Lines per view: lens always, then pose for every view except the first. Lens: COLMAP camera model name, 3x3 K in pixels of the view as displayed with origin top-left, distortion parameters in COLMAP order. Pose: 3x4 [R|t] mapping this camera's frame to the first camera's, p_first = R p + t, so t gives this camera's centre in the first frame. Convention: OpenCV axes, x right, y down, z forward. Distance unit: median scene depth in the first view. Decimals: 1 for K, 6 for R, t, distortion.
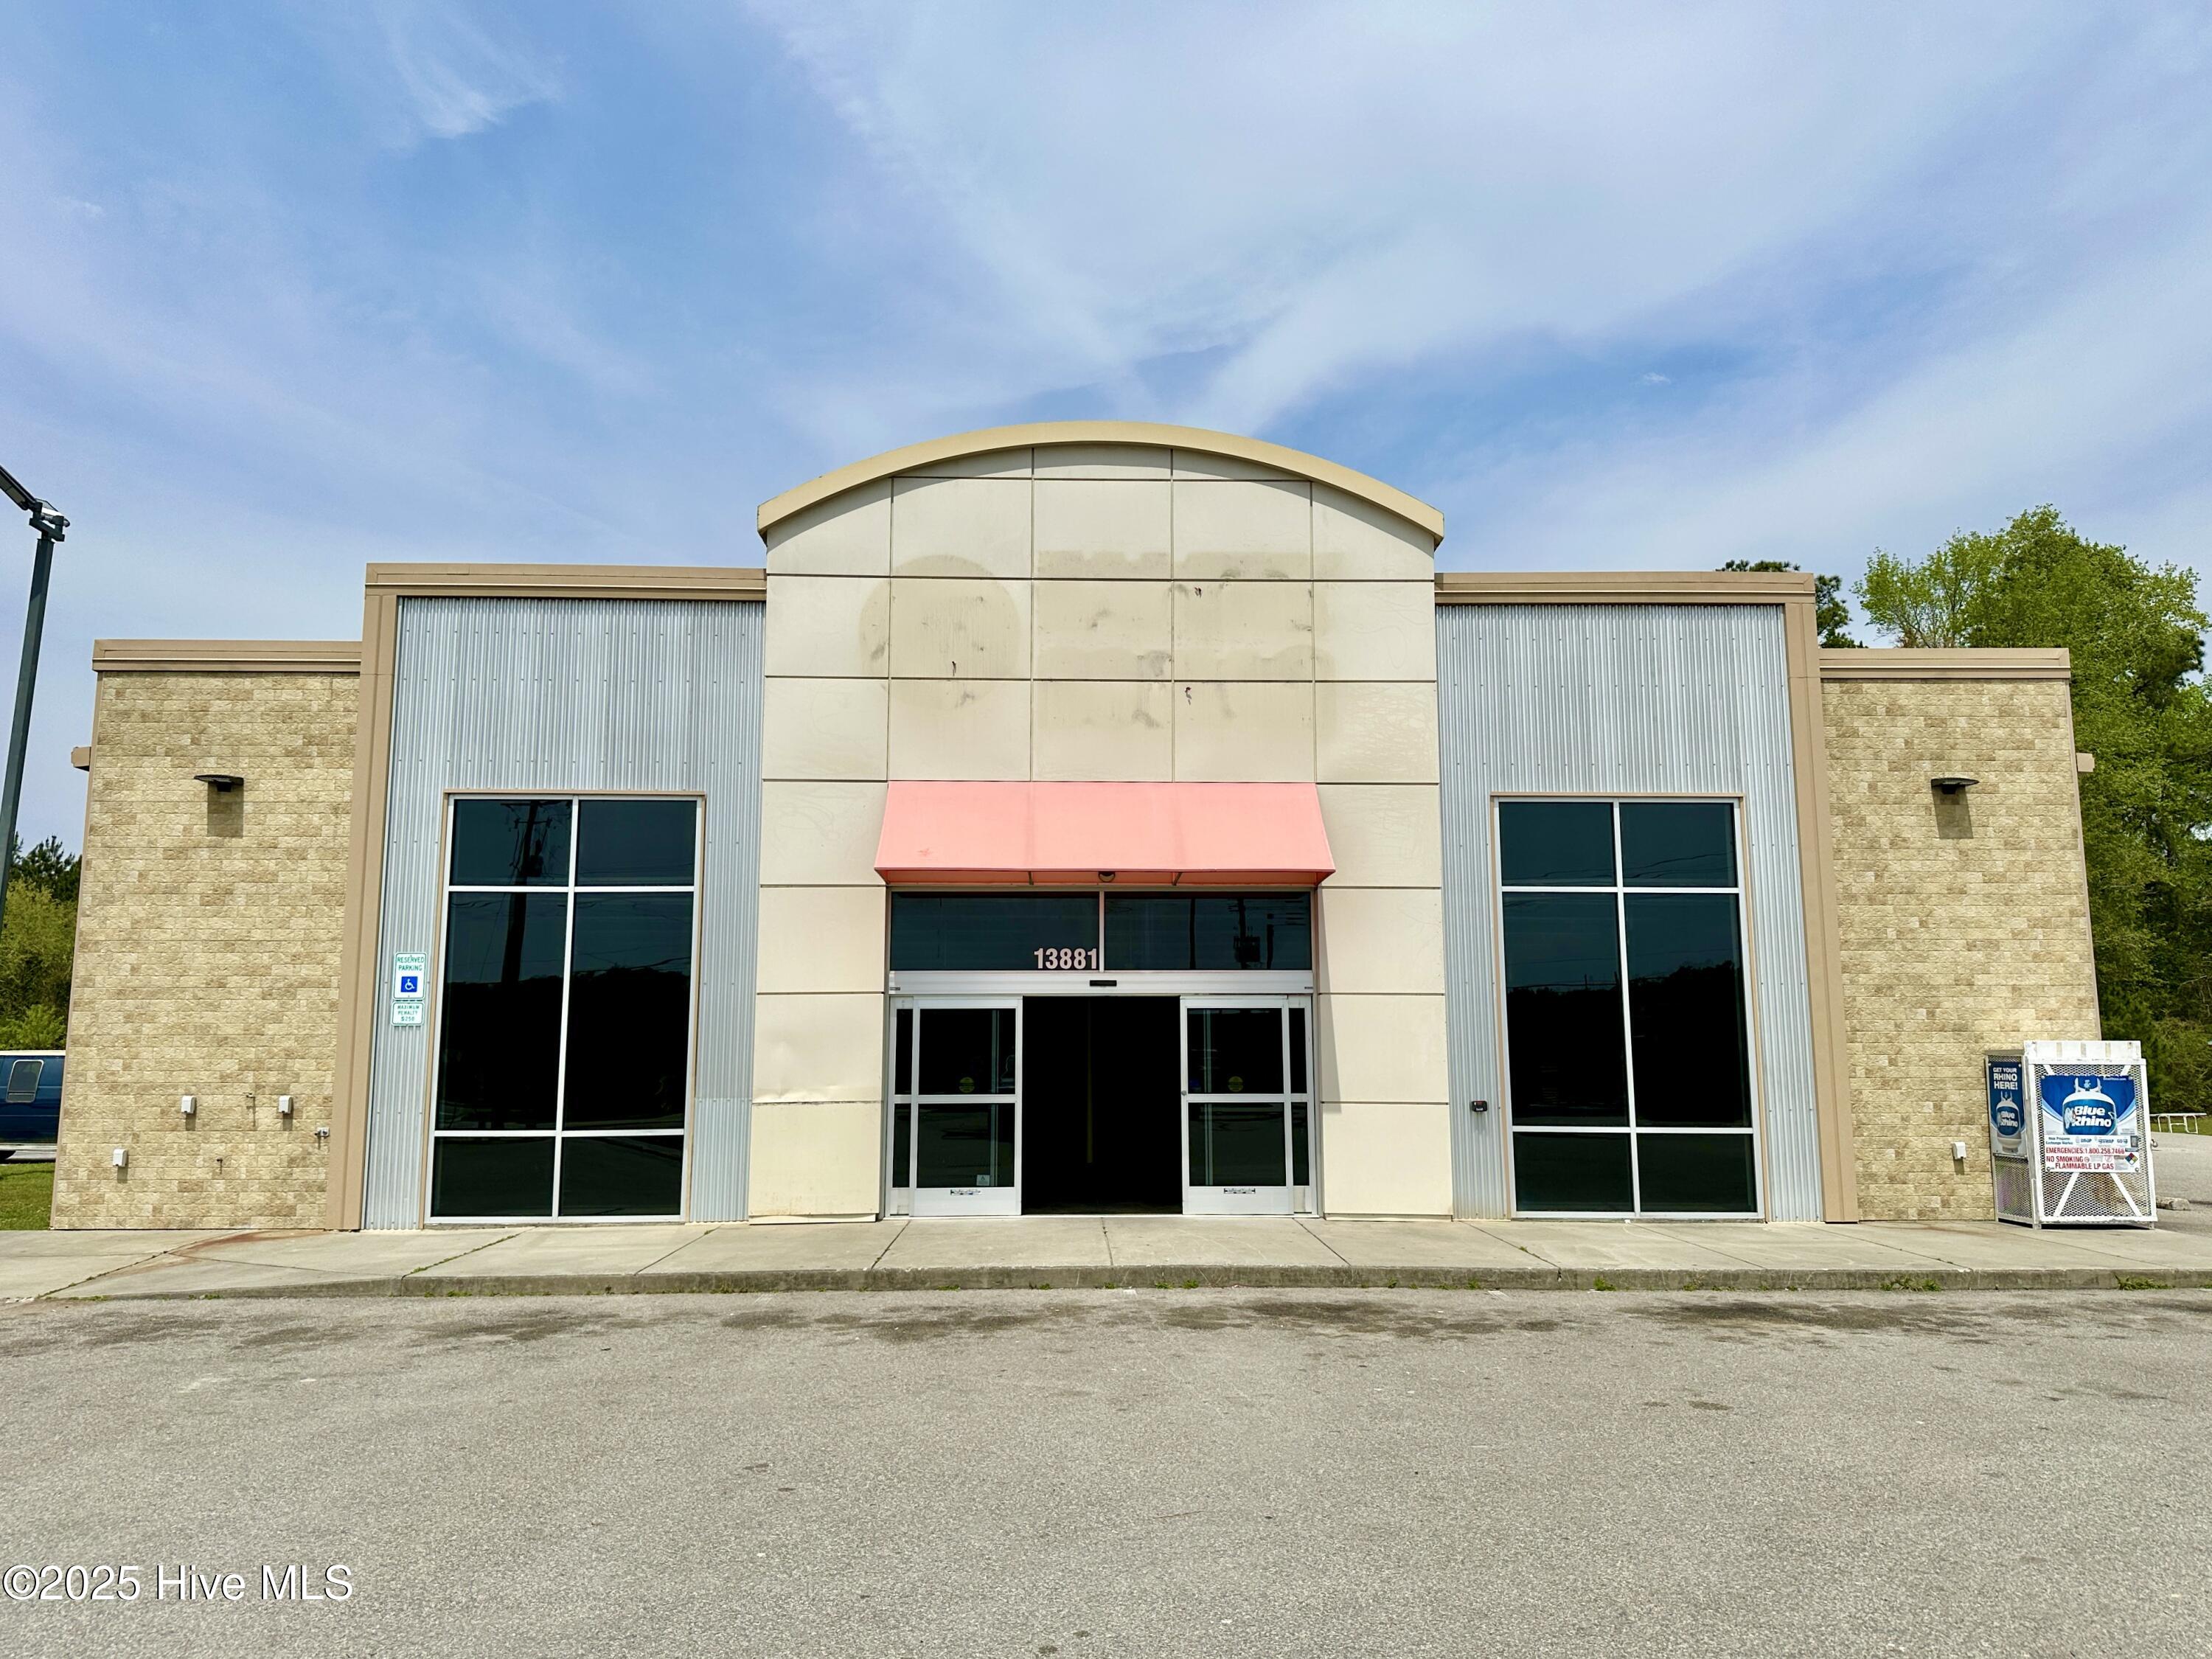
lens RADIAL K [[1699.8, 0, 1110.8], [0, 1699.8, 755.3], [0, 0, 1]] dist [0.060132, -0.090068]
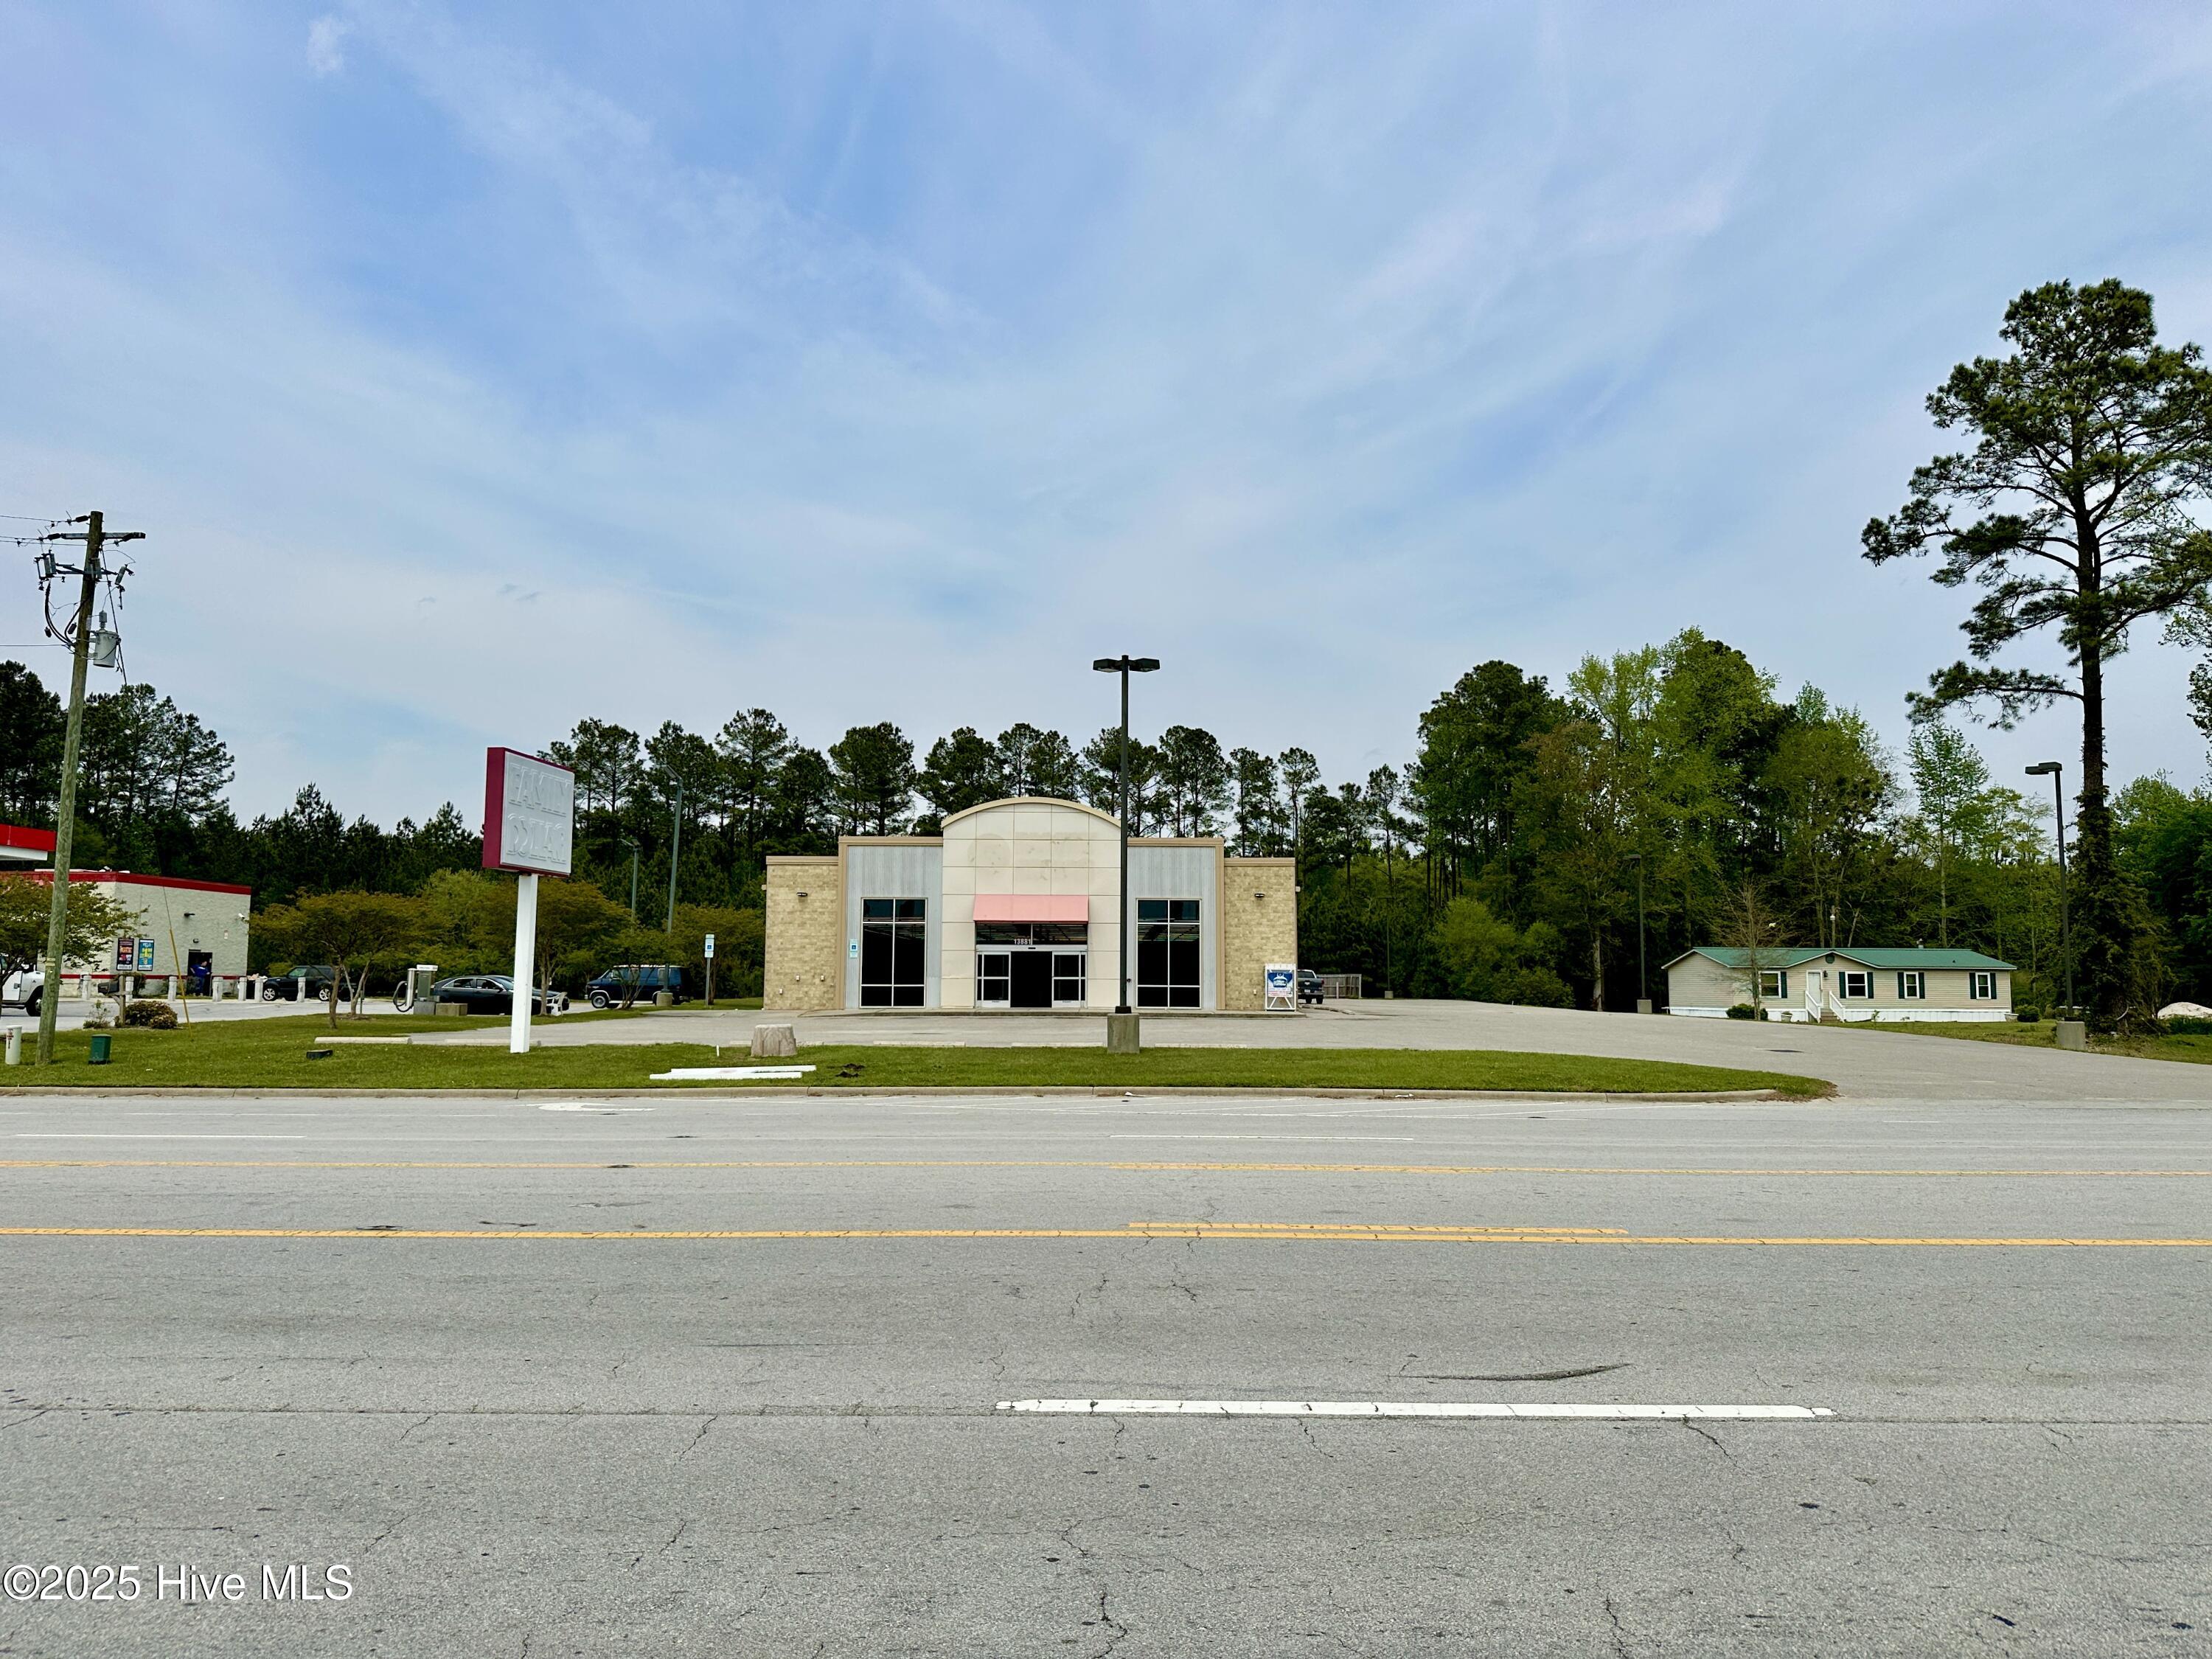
lens RADIAL K [[1699.8, 0, 1110.8], [0, 1699.8, 755.3], [0, 0, 1]] dist [0.060132, -0.090068]
pose [[0.998484, -0.001678, -0.055015, 0.380331], [0.003569, 0.999406, 0.034282, -0.425150], [0.054925, -0.034426, 0.997897, -2.762262]]
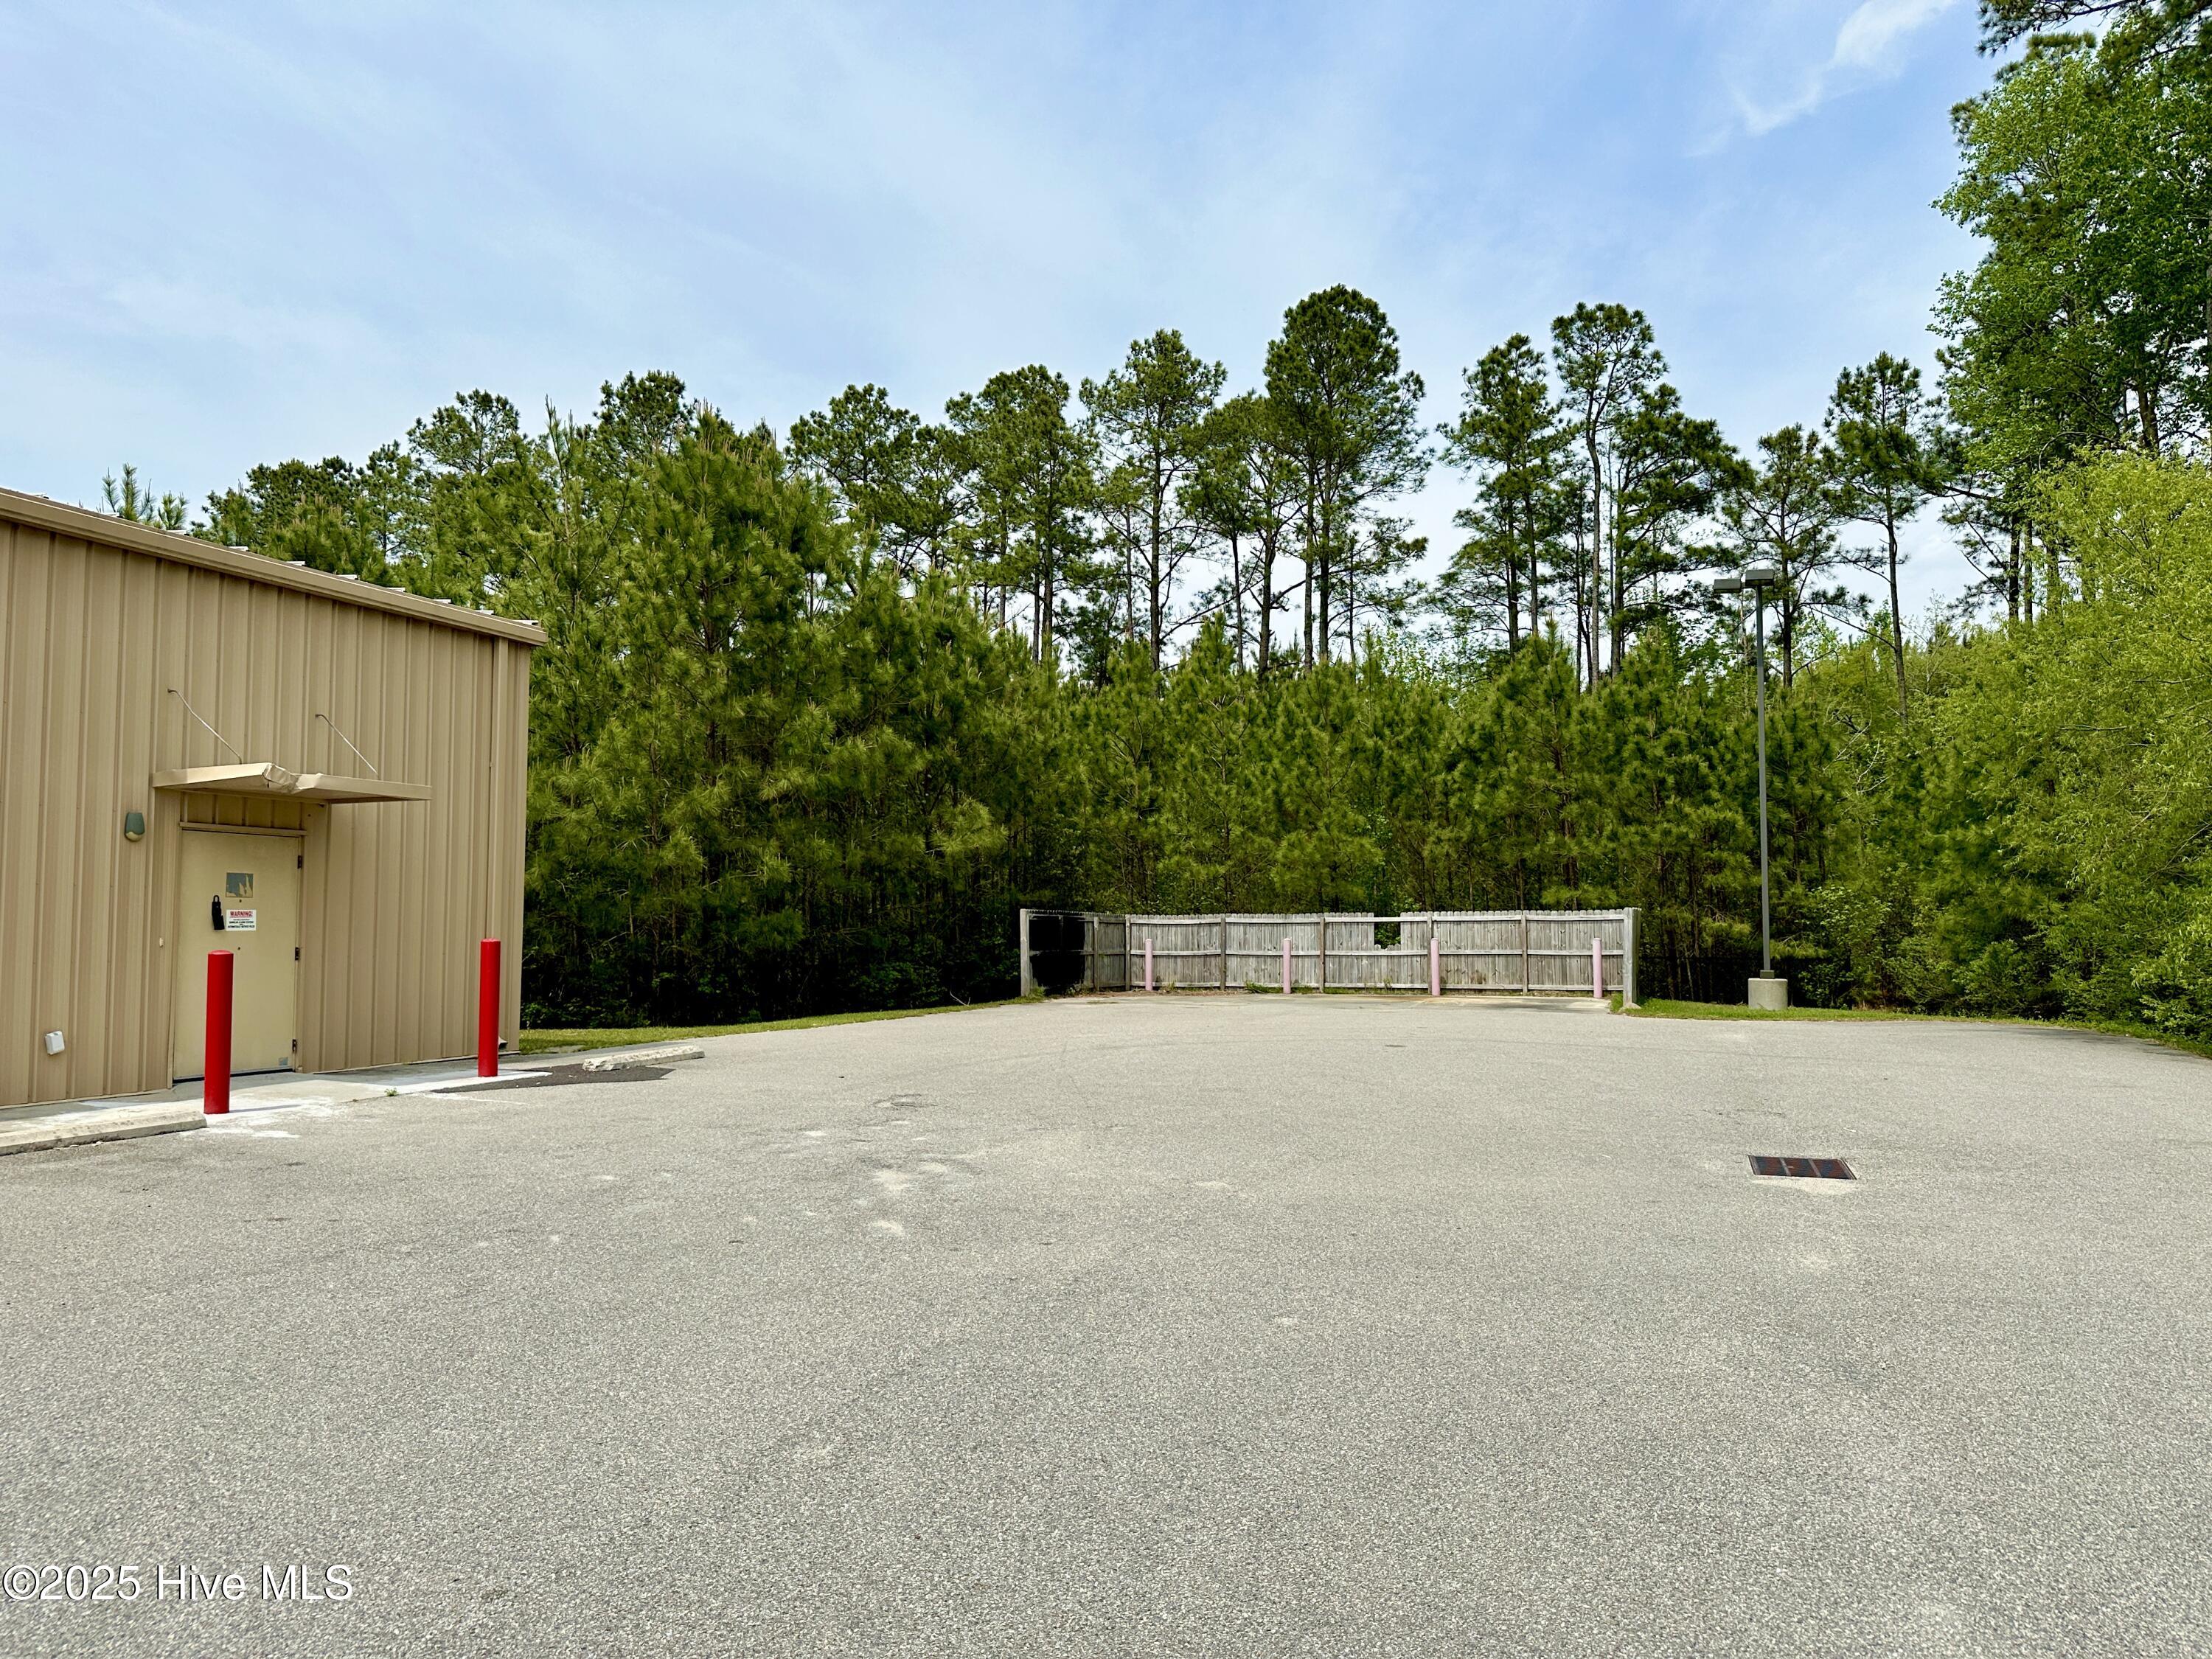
lens RADIAL K [[1590.3, 0, 1097.2], [0, 1590.3, 867.7], [0, 0, 1]] dist [0.065630, -0.000798]
pose [[0.916505, -0.015283, -0.399731, 1.155259], [0.066188, 0.991290, 0.113855, 0.449599], [0.394510, -0.130806, 0.909534, 2.501321]]
